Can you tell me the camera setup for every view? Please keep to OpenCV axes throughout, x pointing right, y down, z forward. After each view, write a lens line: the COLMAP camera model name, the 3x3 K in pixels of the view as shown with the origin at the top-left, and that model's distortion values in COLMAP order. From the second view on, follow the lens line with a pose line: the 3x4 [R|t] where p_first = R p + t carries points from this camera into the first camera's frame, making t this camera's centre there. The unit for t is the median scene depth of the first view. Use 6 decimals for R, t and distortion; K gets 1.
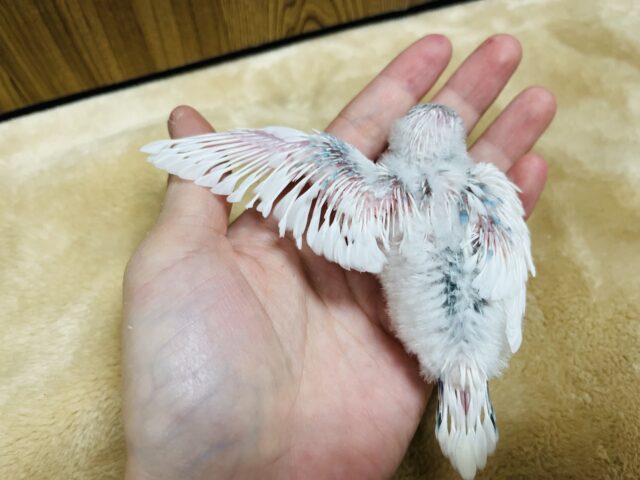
lens RADIAL K [[496.4, 0, 319.5], [0, 496.4, 216.6], [0, 0, 1]] dist [-0.001984, -0.040309]
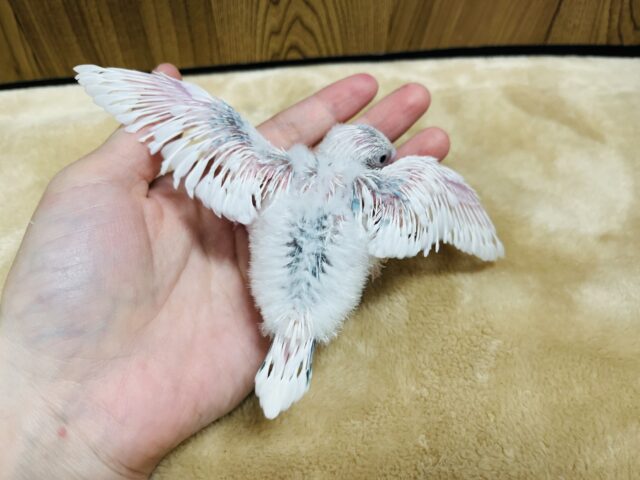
lens RADIAL K [[496.4, 0, 319.5], [0, 496.4, 216.6], [0, 0, 1]] dist [-0.001984, -0.040309]
pose [[0.979354, 0.180829, -0.090370, 0.269915], [-0.189791, 0.976403, -0.103033, 0.114033], [0.069606, 0.118058, 0.990564, -0.116123]]
